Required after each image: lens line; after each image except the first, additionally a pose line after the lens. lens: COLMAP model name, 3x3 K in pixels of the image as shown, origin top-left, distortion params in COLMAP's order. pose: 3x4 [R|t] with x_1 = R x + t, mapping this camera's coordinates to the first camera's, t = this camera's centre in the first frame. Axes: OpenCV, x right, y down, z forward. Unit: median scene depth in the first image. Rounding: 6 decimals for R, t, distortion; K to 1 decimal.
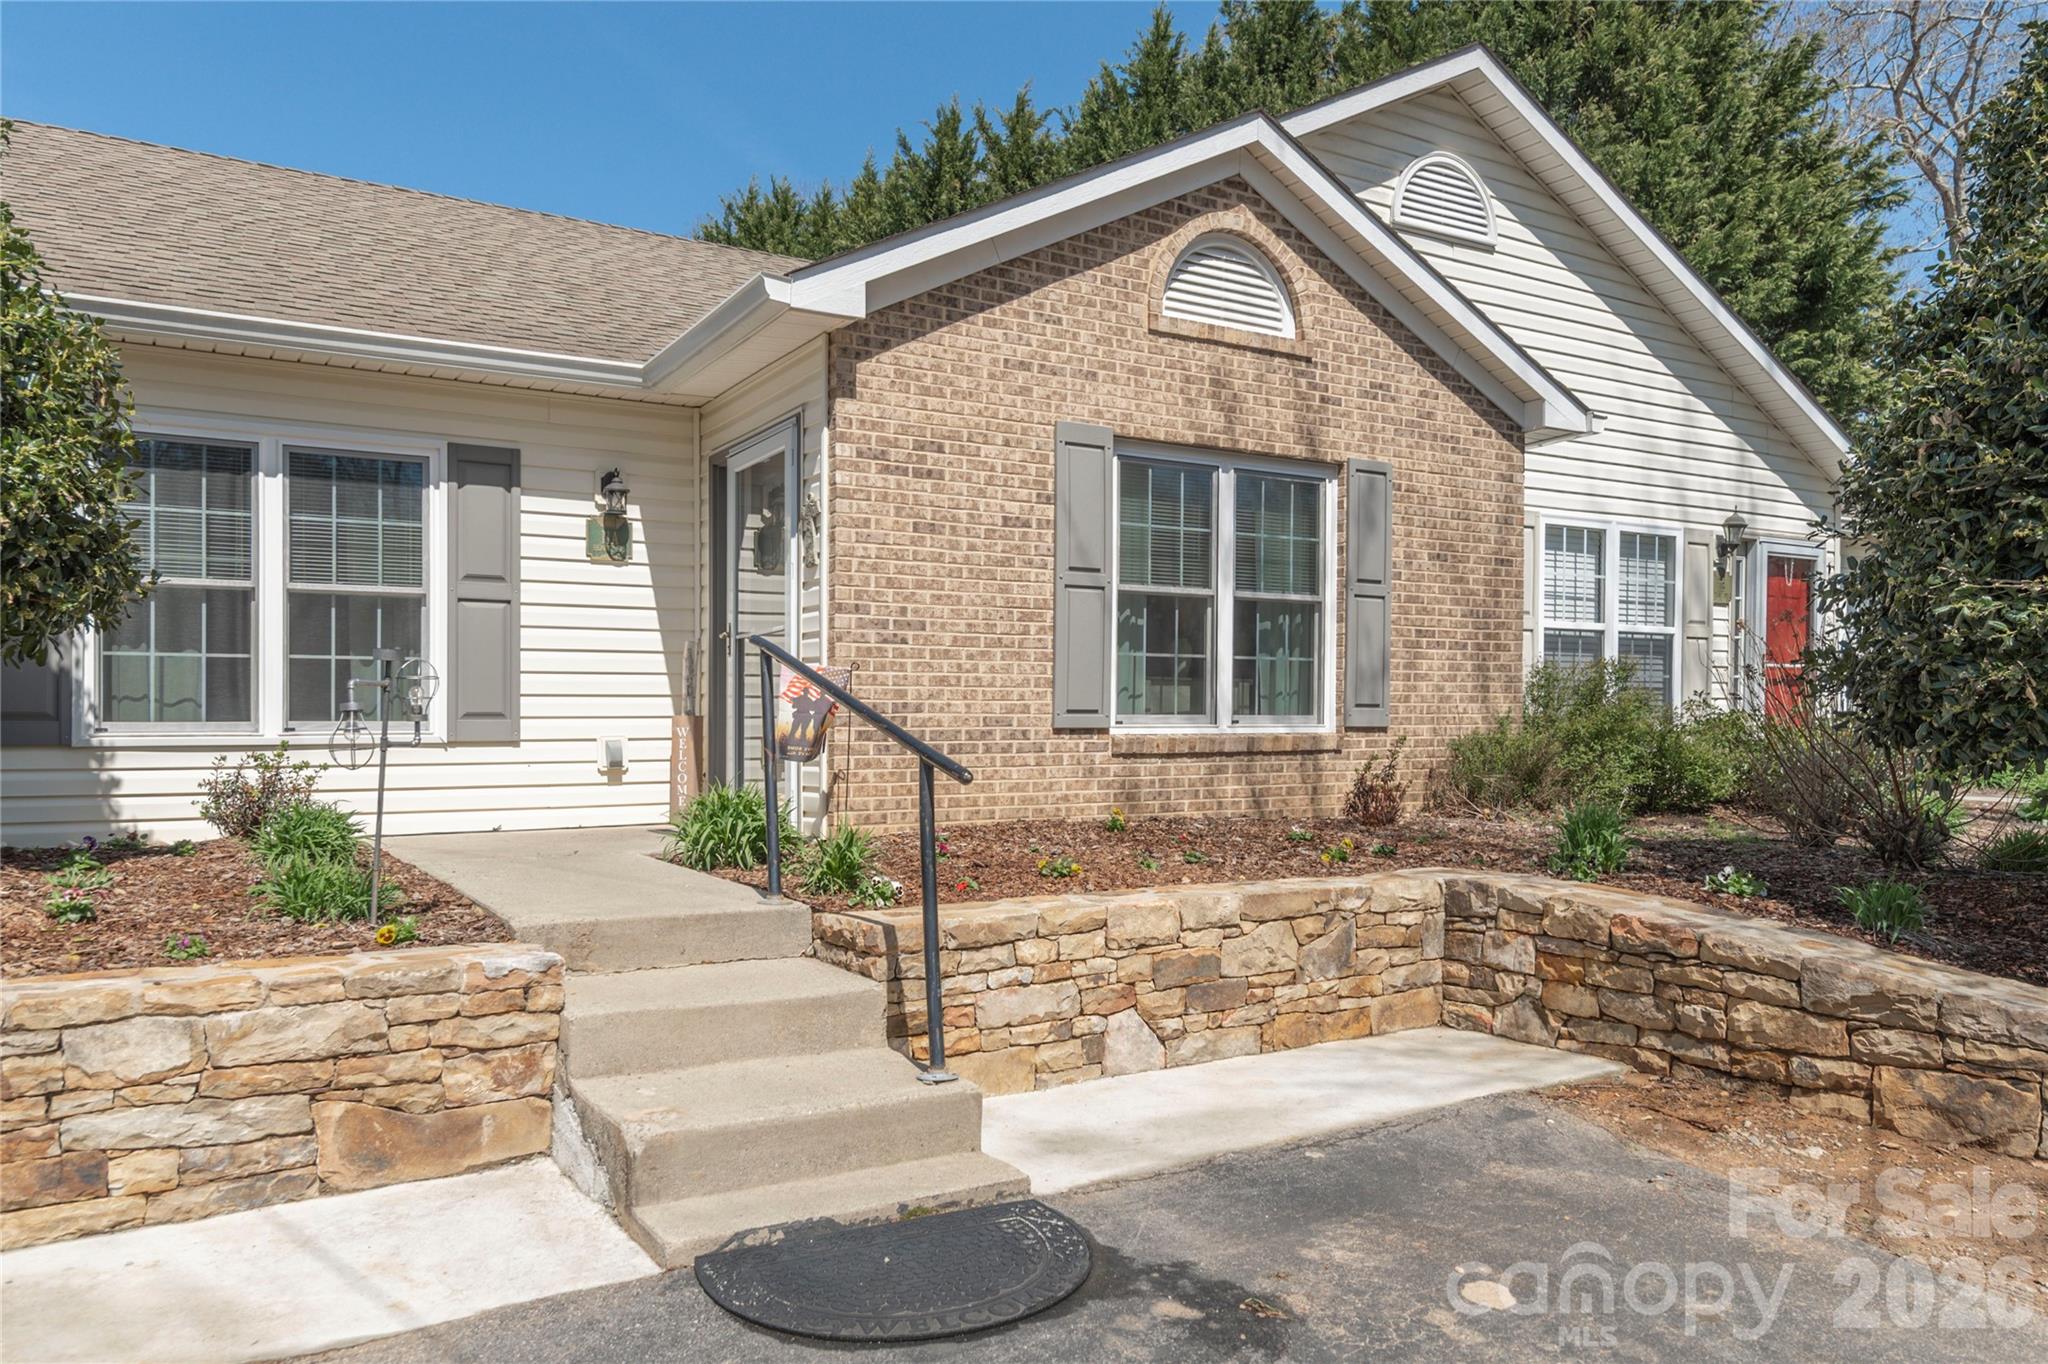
lens RADIAL K [[1313.2, 0, 979.2], [0, 1313.2, 716.8], [0, 0, 1]] dist [0.005512, 0.001487]
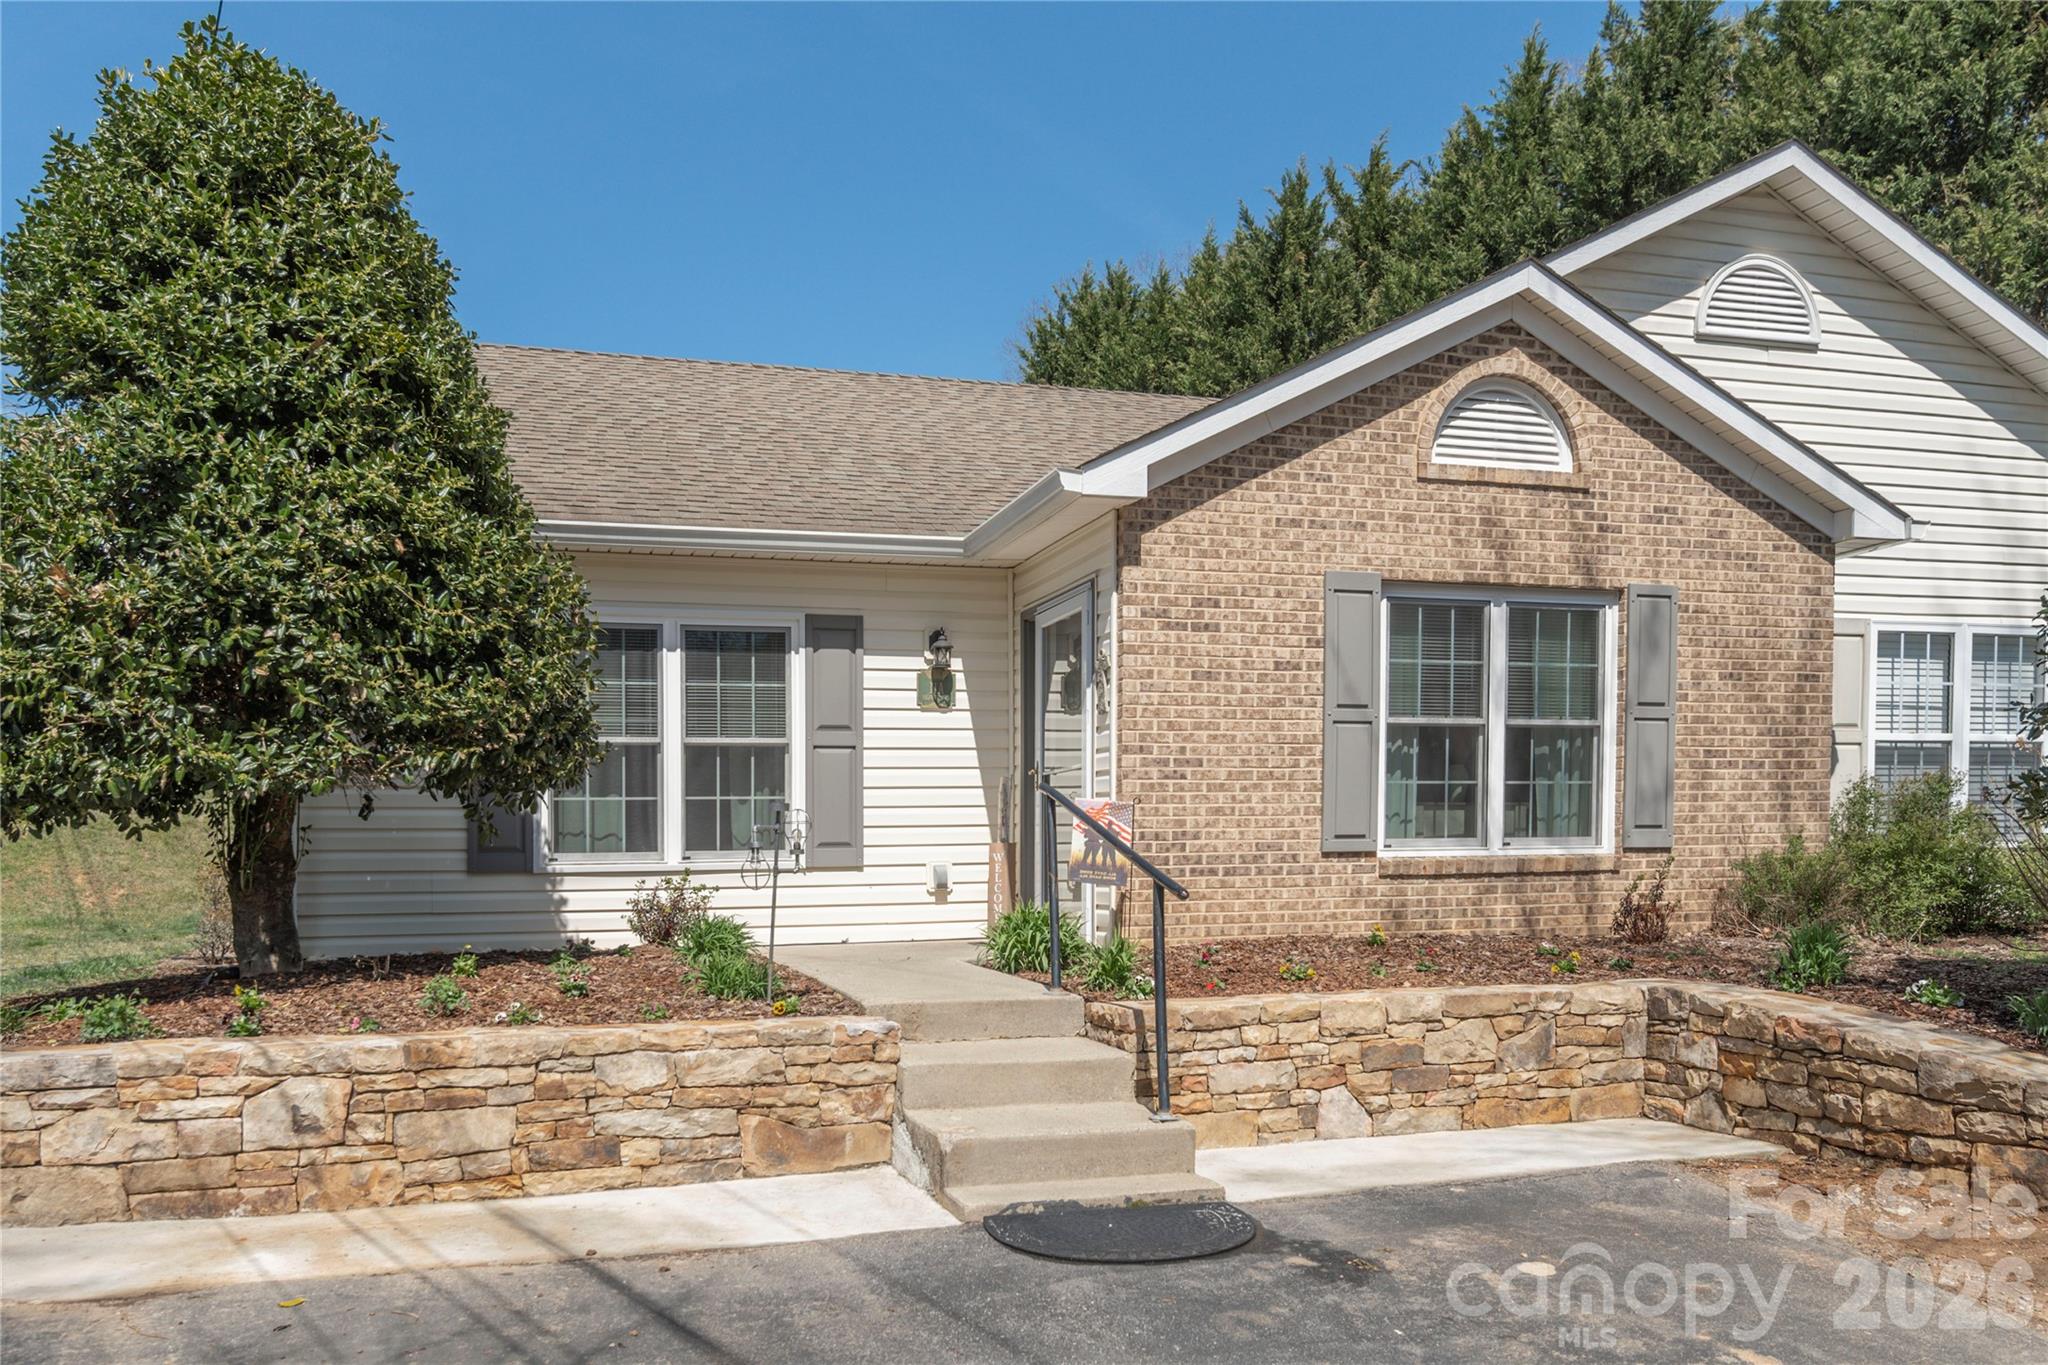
lens RADIAL K [[1464.3, 0, 1023.1], [0, 1464.3, 684.4], [0, 0, 1]] dist [0.002803, -0.001085]
pose [[0.975502, -0.032343, -0.217600, 0.081822], [0.010305, 0.994766, -0.101658, -0.008810], [0.219749, 0.096925, 0.970730, -0.260442]]
